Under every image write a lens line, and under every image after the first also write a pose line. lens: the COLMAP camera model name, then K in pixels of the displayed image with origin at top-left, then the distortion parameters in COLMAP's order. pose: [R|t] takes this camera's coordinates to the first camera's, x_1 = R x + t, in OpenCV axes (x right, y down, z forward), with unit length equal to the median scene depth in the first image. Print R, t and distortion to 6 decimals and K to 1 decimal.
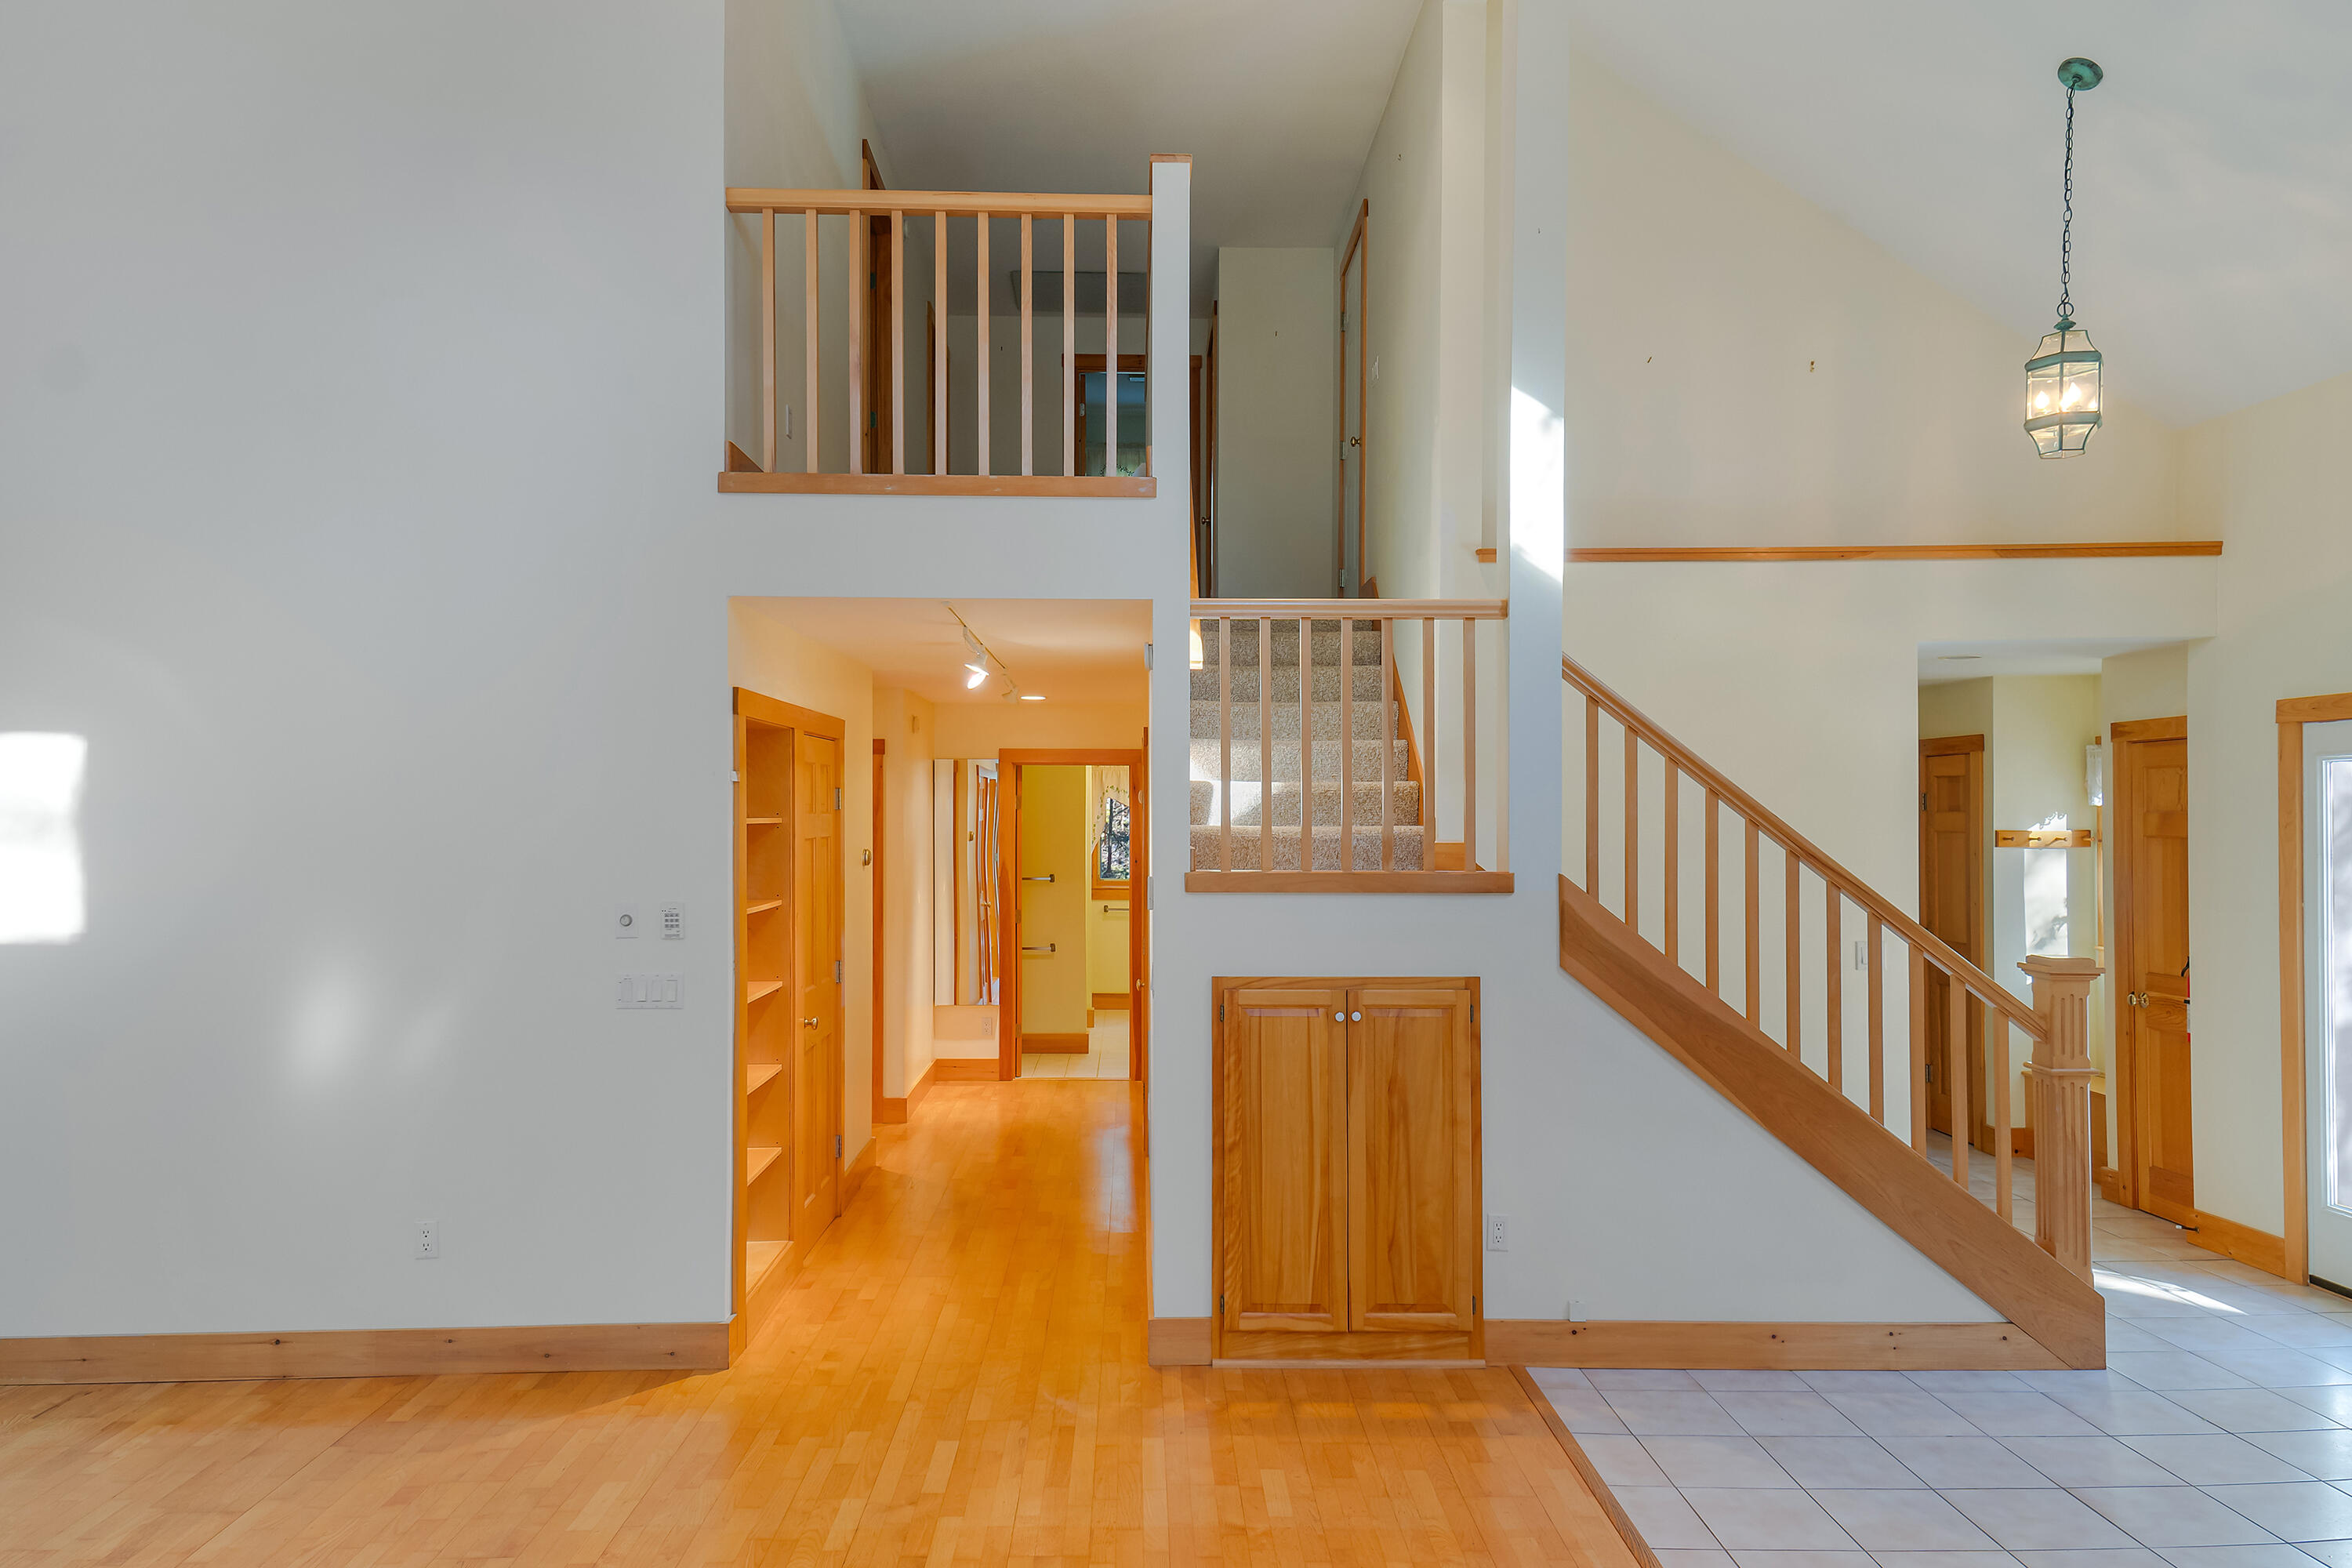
lens RADIAL K [[1539.0, 0, 1161.2], [0, 1539.0, 736.8], [0, 0, 1]] dist [0.075347, -0.026580]
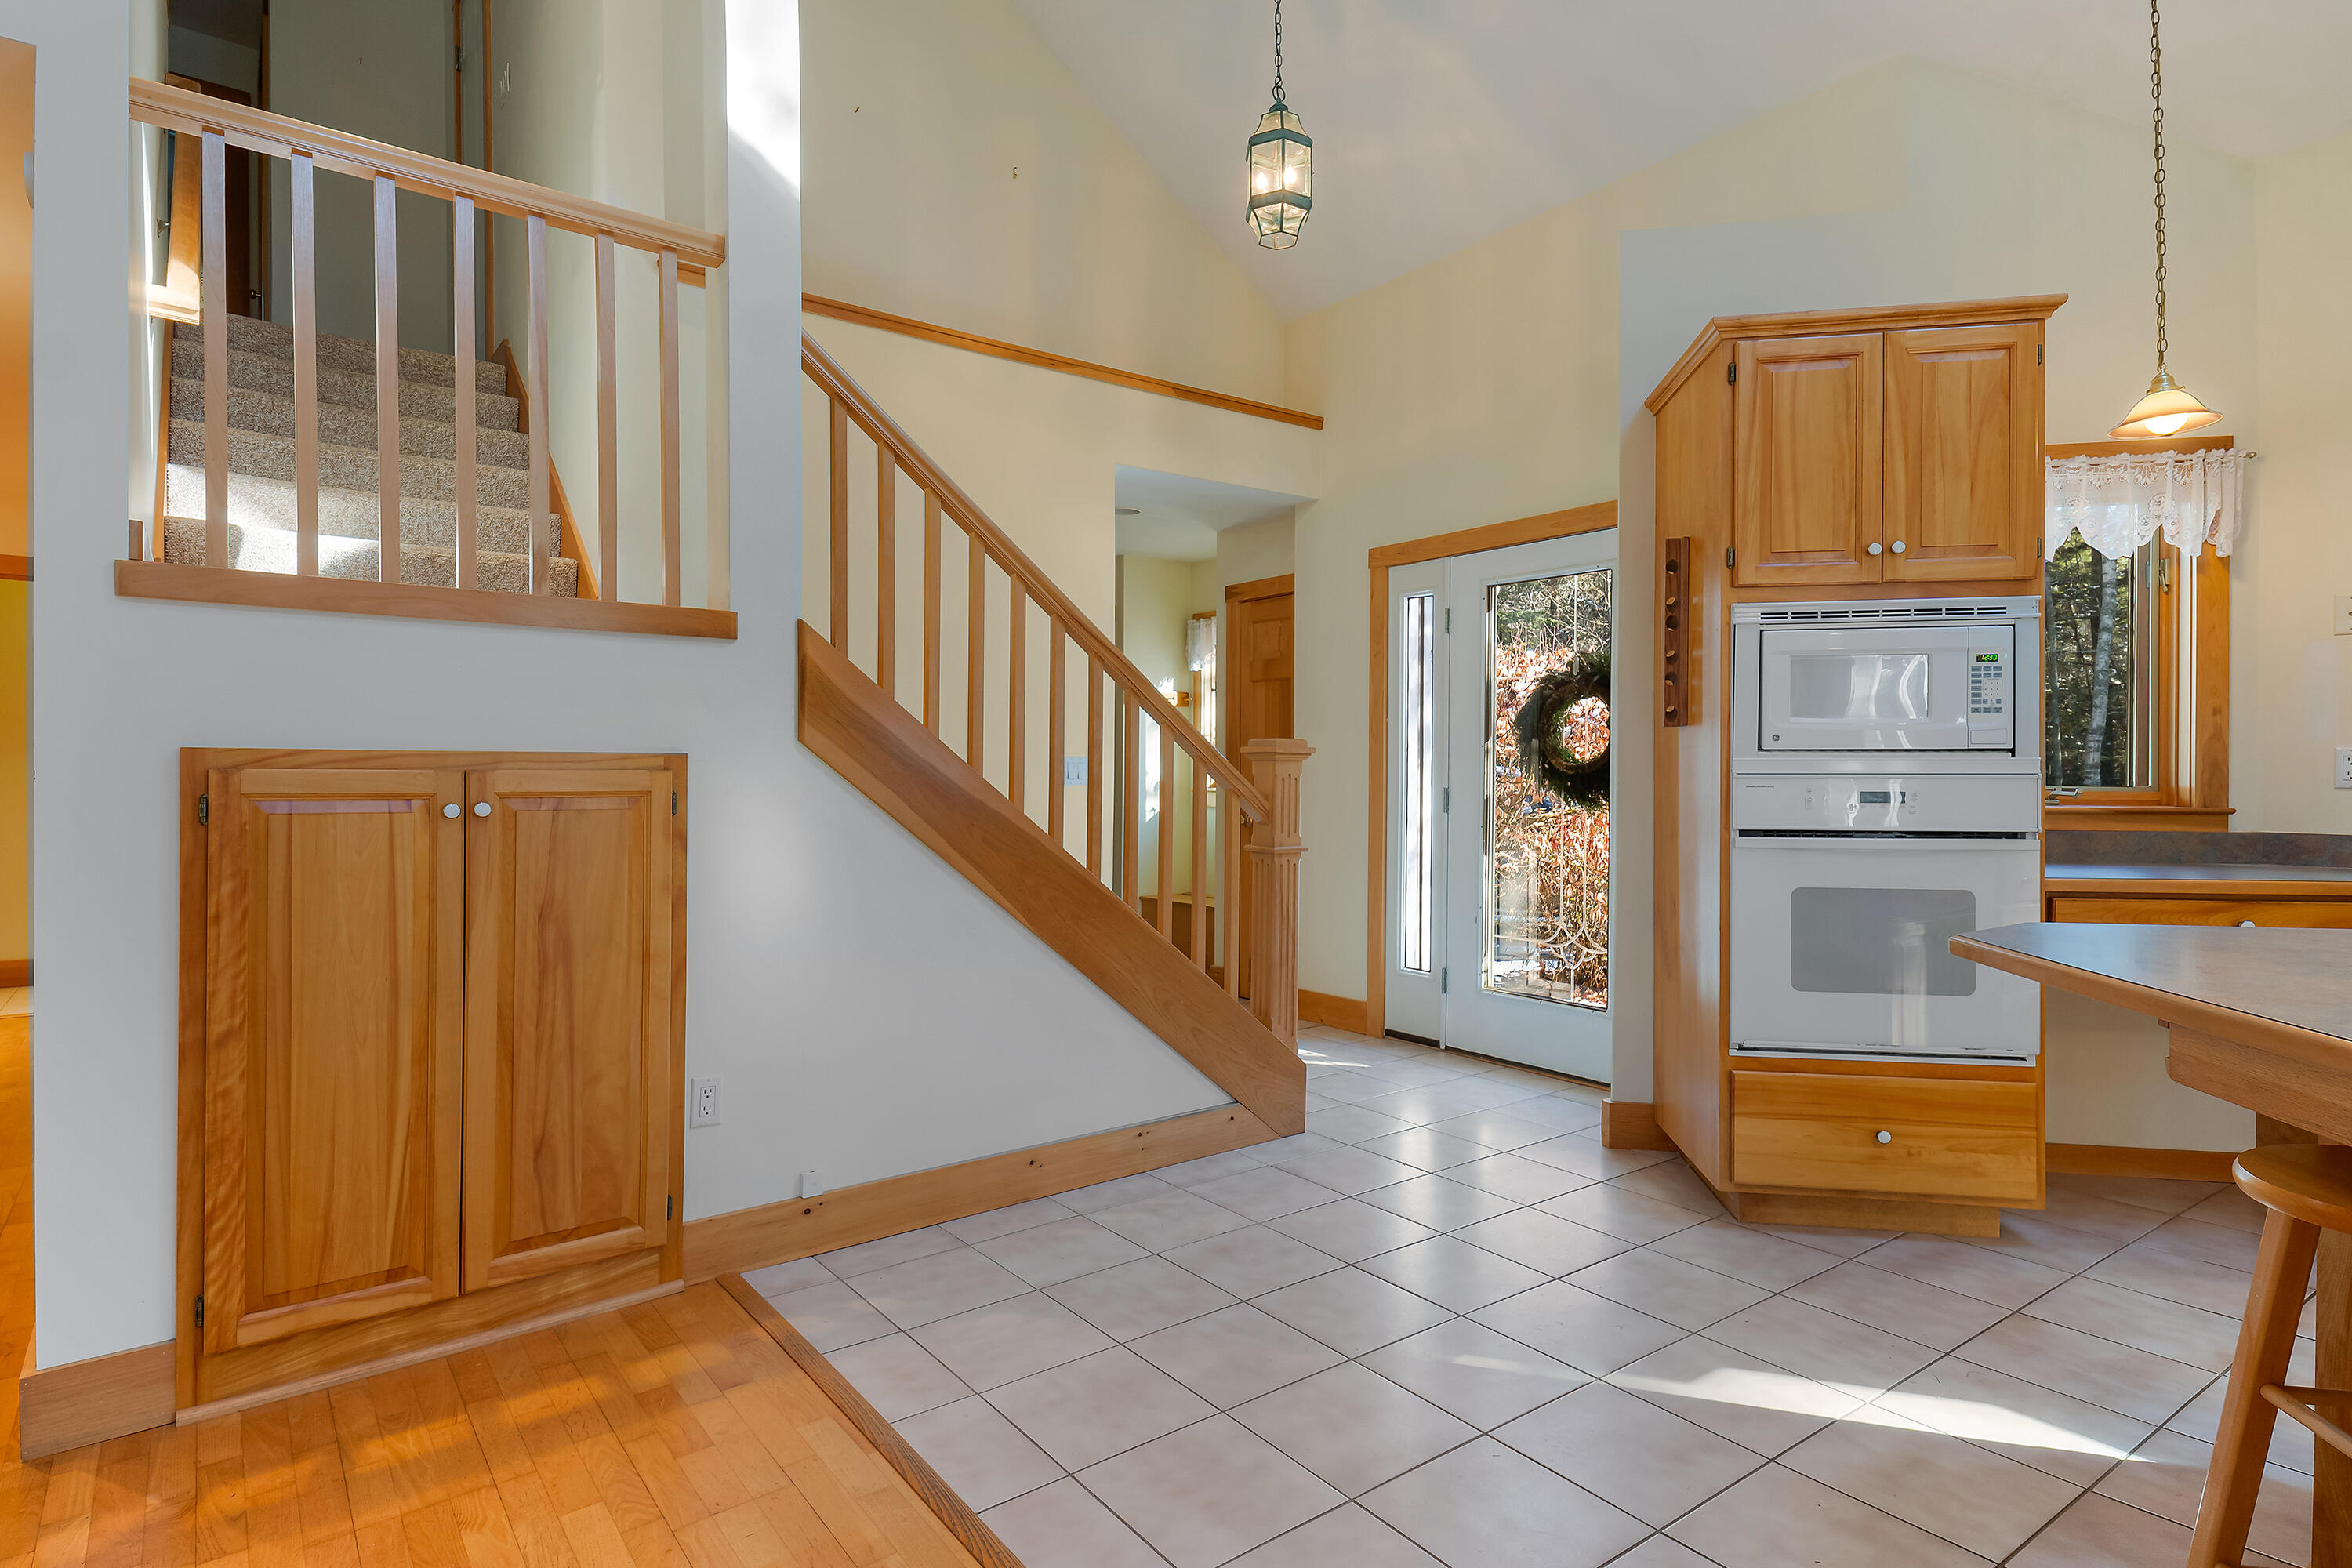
lens RADIAL K [[1227.5, 0, 1158.2], [0, 1227.5, 788.4], [0, 0, 1]] dist [0.067990, -0.001767]
pose [[0.816751, -0.011567, 0.576875, 0.055791], [-0.019993, 0.998631, 0.048331, 0.140951], [-0.576644, -0.051008, 0.815402, 0.414468]]
